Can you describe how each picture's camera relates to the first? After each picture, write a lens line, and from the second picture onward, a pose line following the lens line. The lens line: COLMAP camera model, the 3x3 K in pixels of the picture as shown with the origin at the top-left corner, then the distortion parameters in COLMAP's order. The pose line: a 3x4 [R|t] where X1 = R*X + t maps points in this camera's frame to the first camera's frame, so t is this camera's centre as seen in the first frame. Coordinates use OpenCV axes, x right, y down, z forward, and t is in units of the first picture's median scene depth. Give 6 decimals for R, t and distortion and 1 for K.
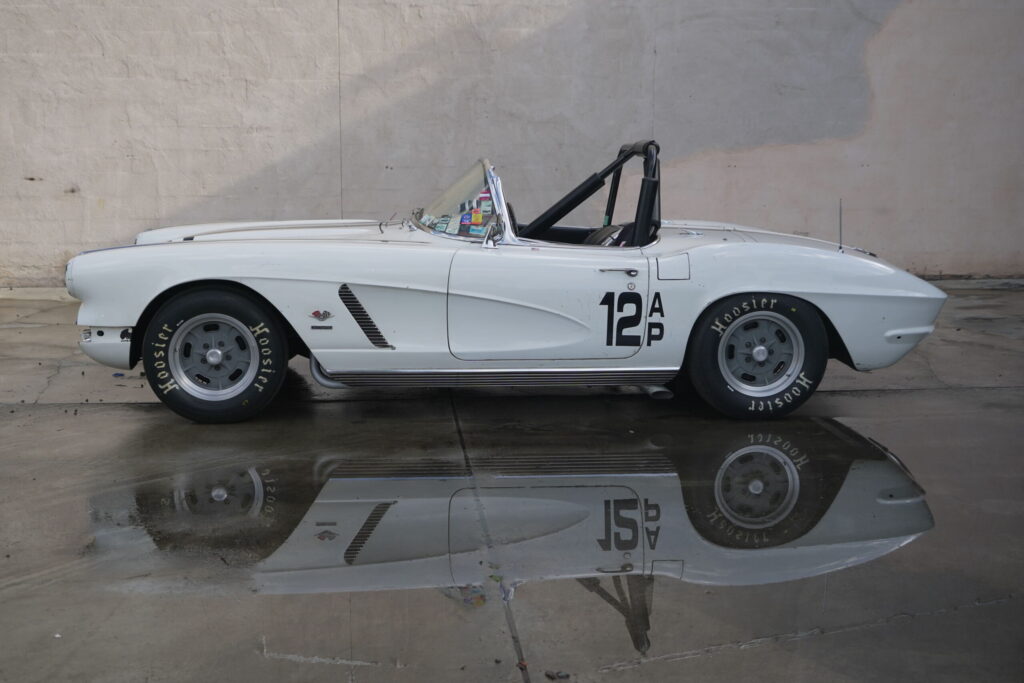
lens RADIAL K [[1208.4, 0, 491.6], [0, 1208.4, 344.4], [0, 0, 1]] dist [0.022451, 0.000000]
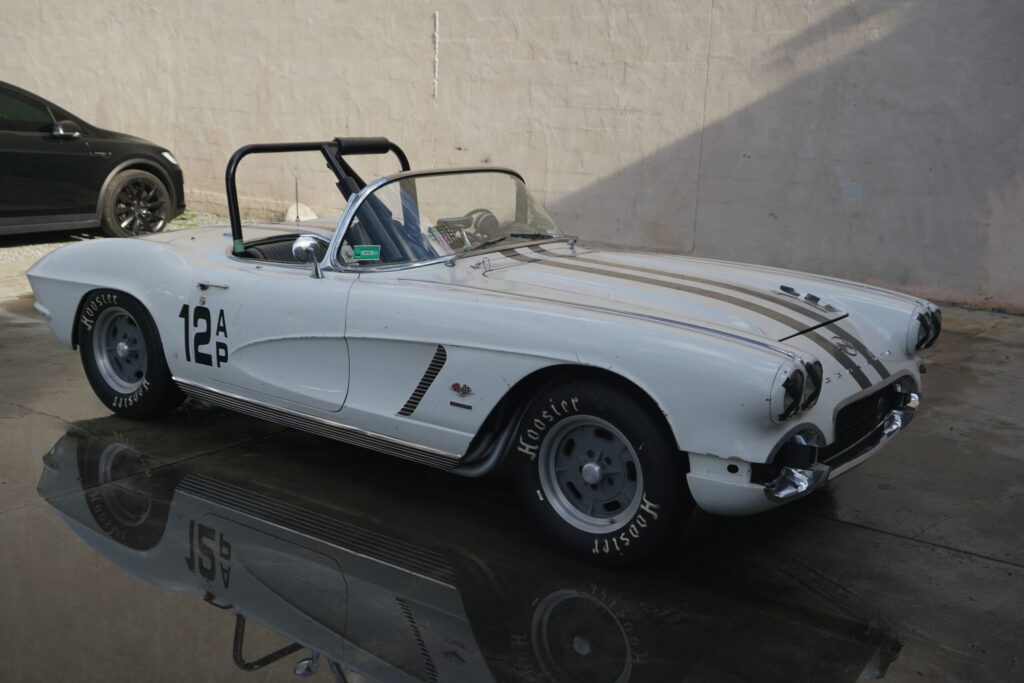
lens RADIAL K [[1097.9, 0, 502.0], [0, 1097.9, 340.5], [0, 0, 1]] dist [0.037480, 0.000000]
pose [[0.754745, 0.166242, -0.634605, 0.349859], [-0.136669, 0.985979, 0.095747, -0.061679], [0.641624, 0.014466, 0.766883, 0.222343]]
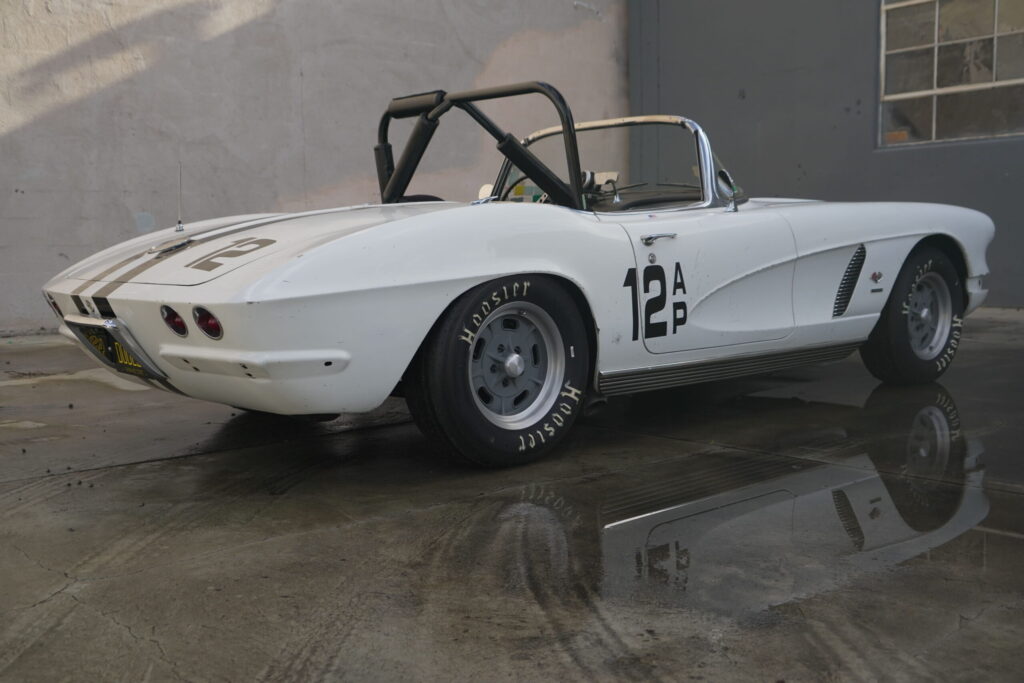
lens RADIAL K [[1101.9, 0, 490.9], [0, 1101.9, 344.9], [0, 0, 1]] dist [0.048354, 0.000000]
pose [[0.814166, -0.075664, 0.575681, -0.271340], [0.111635, 0.993374, -0.027319, 0.012810], [-0.569799, 0.086508, 0.817218, 0.220123]]
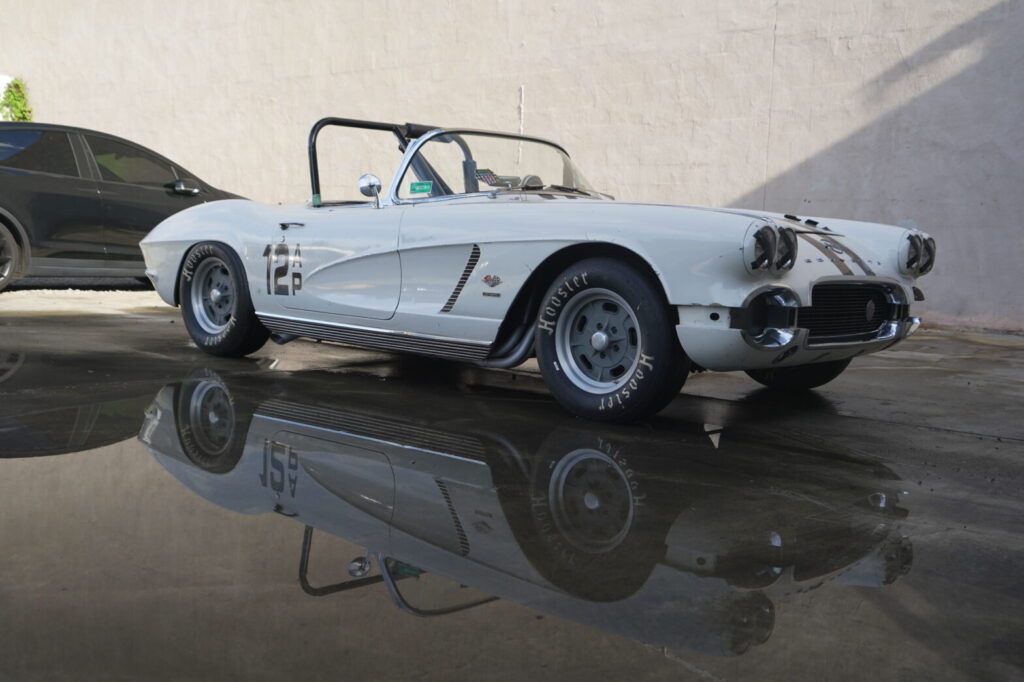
lens RADIAL K [[1099.5, 0, 509.5], [0, 1099.5, 345.0], [0, 0, 1]] dist [0.035996, 0.000000]
pose [[0.690881, 0.096518, -0.716497, 0.420154], [-0.149684, 0.988671, -0.011151, 0.019090], [0.707303, 0.114952, 0.697501, 0.206824]]
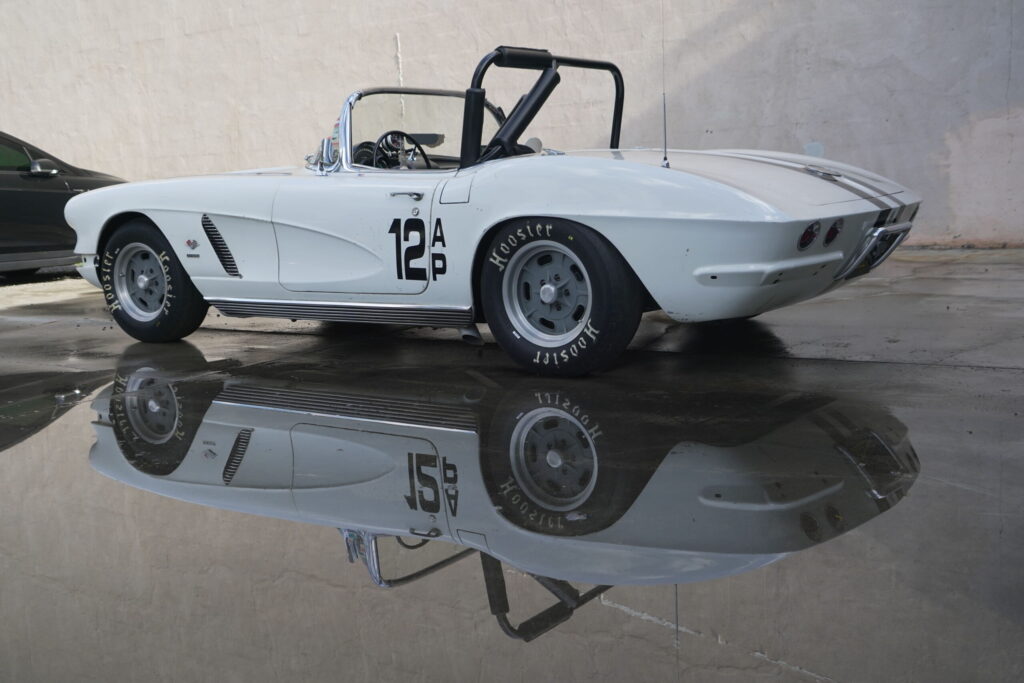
lens RADIAL K [[1064.7, 0, 504.4], [0, 1064.7, 333.8], [0, 0, 1]] dist [0.046002, 0.000000]
pose [[0.782253, 0.050162, -0.620938, 0.339755], [-0.051558, 0.998546, 0.015716, 0.013105], [0.620824, 0.019720, 0.783702, 0.224768]]
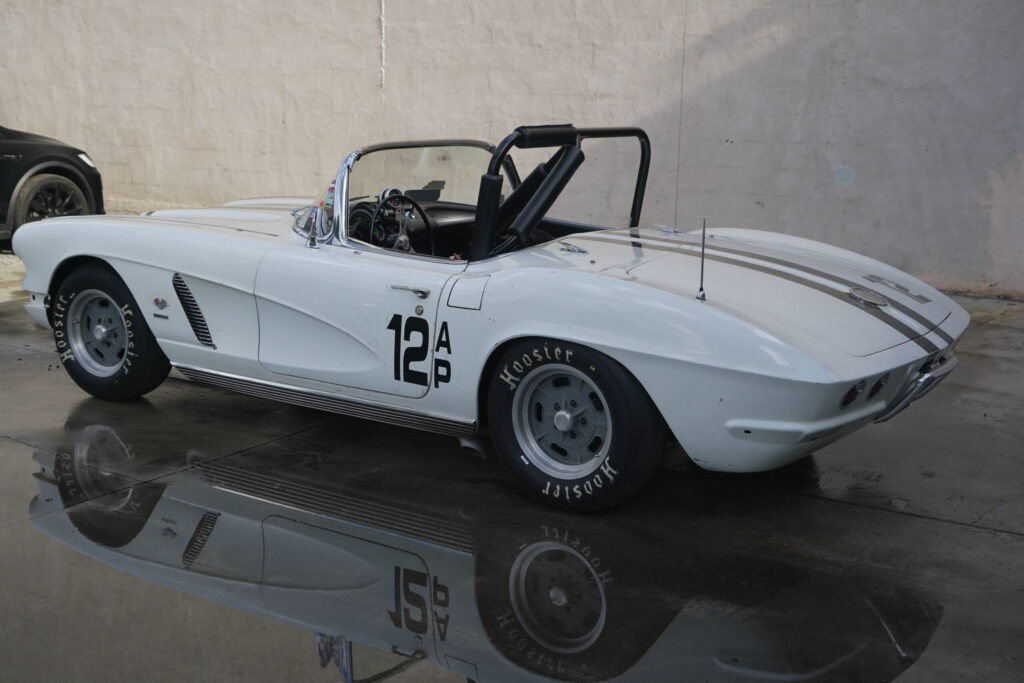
lens RADIAL K [[1208.4, 0, 507.7], [0, 1208.4, 337.9], [0, 0, 1]] dist [0.022451, 0.000000]
pose [[0.797875, 0.126970, -0.589300, 0.329356], [-0.109115, 0.991838, 0.065965, -0.046281], [0.592865, 0.011669, 0.805217, 0.204507]]
